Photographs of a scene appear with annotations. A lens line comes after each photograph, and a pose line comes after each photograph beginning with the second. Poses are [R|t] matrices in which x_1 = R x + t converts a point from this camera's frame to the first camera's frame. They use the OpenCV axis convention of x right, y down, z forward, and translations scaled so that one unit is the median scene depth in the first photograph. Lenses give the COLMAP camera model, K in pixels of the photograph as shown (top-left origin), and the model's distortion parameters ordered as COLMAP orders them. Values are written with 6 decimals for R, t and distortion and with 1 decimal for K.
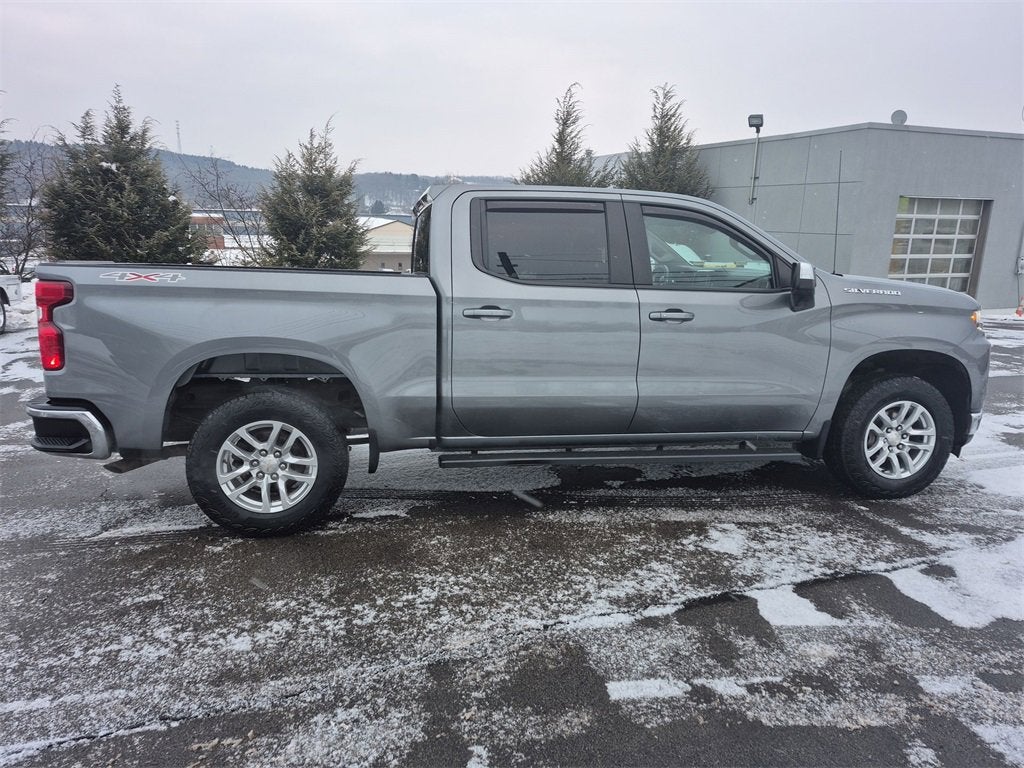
lens RADIAL K [[708.7, 0, 512.0], [0, 708.7, 384.0], [0, 0, 1]] dist [0.071363, -0.063107]
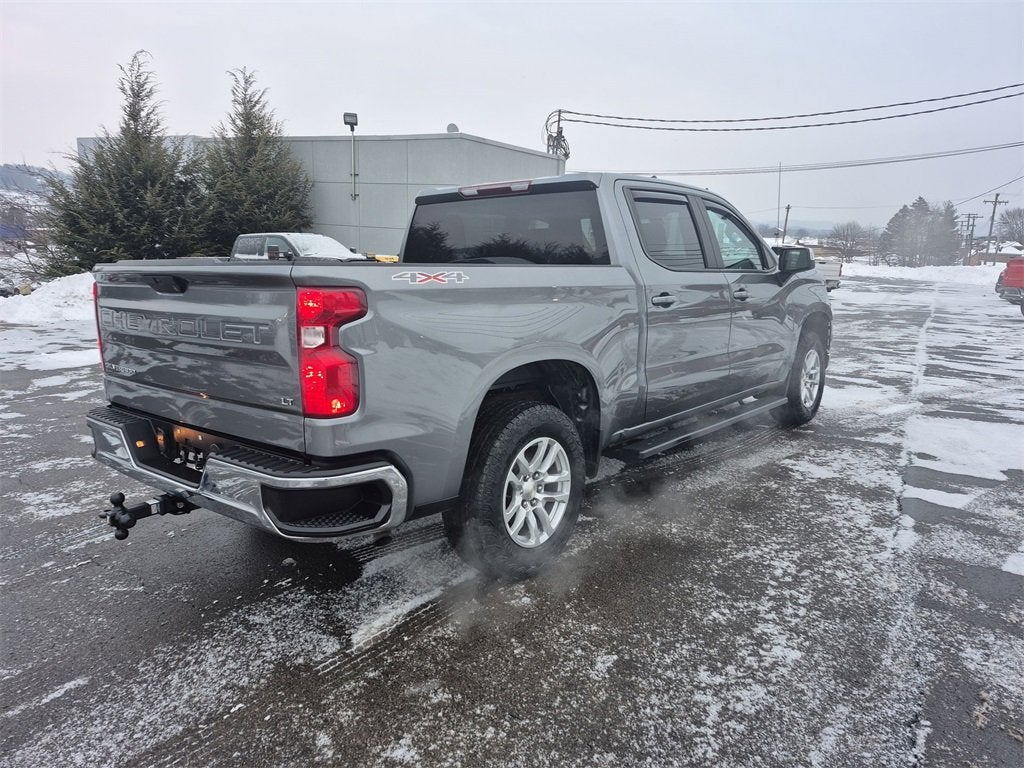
lens RADIAL K [[708.7, 0, 512.0], [0, 708.7, 384.0], [0, 0, 1]] dist [0.071363, -0.063107]
pose [[0.771231, -0.129269, 0.623292, -0.887548], [0.125582, 0.990817, 0.050104, -0.061278], [-0.624045, 0.039632, 0.780382, 0.349320]]
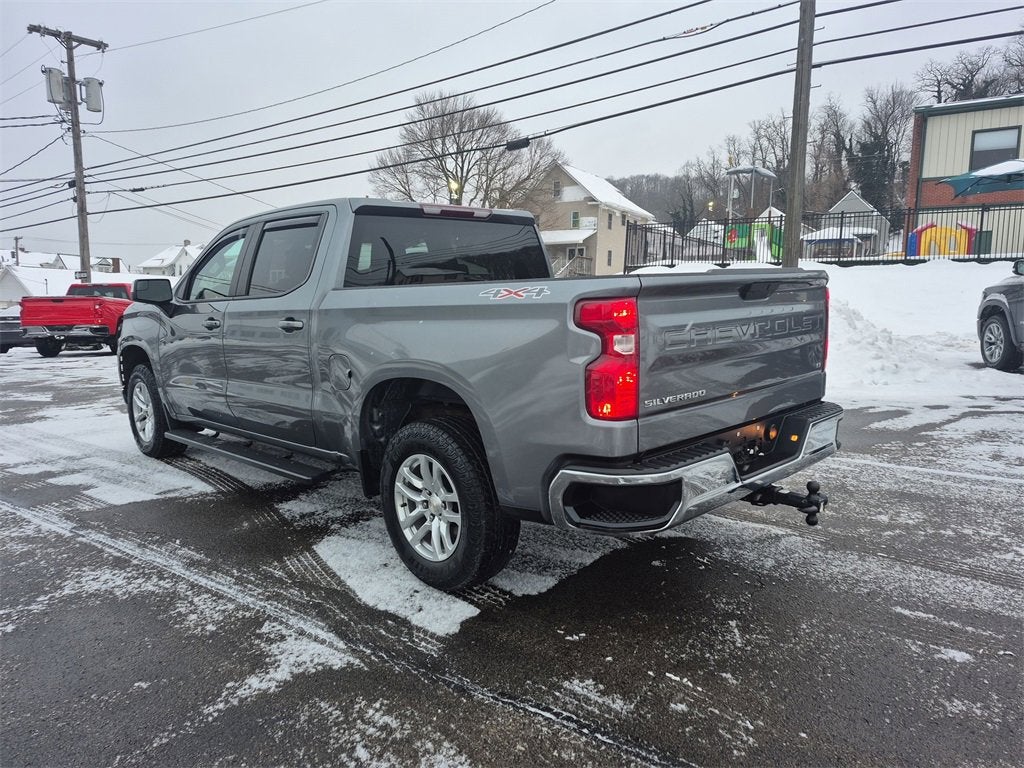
lens RADIAL K [[709.2, 0, 524.8], [0, 709.2, 385.9], [0, 0, 1]] dist [0.069504, -0.055615]
pose [[-0.572859, -0.114191, 0.811660, -1.204249], [0.151368, 0.958477, 0.241681, -0.305406], [-0.805556, 0.261309, -0.531787, 1.851492]]
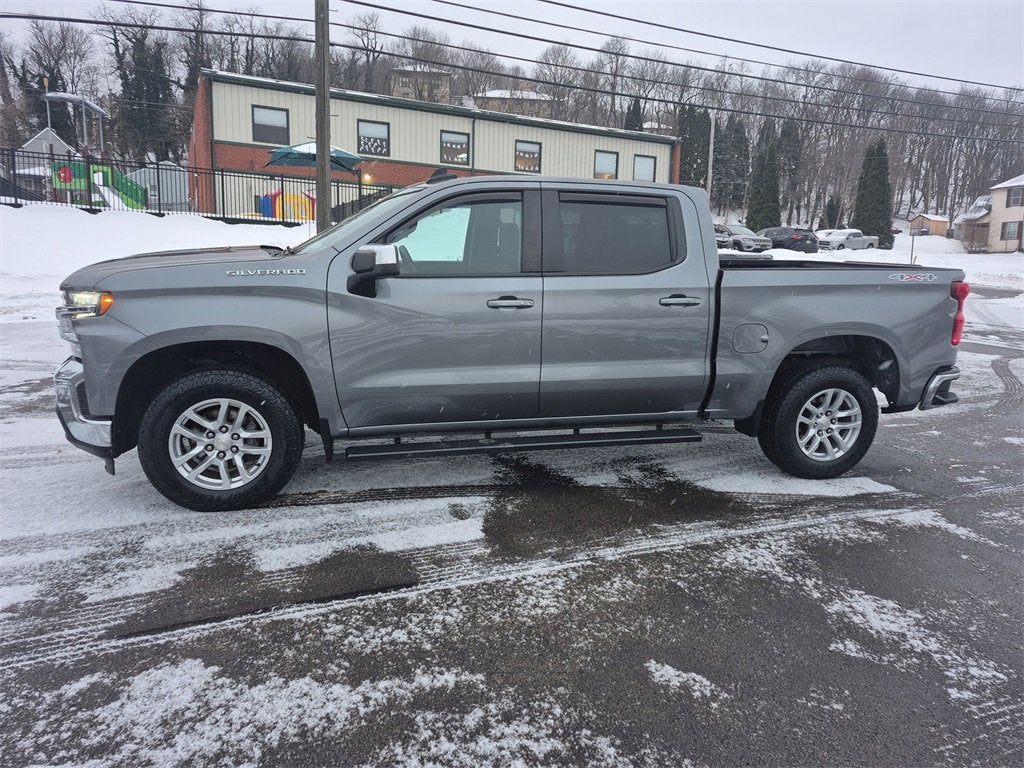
lens RADIAL K [[708.7, 0, 512.0], [0, 708.7, 384.0], [0, 0, 1]] dist [0.071363, -0.063107]
pose [[-0.994624, -0.026794, -0.100031, 0.235615], [-0.060943, 0.932417, 0.356209, -0.454499], [0.083726, 0.360390, -0.929037, 2.625780]]
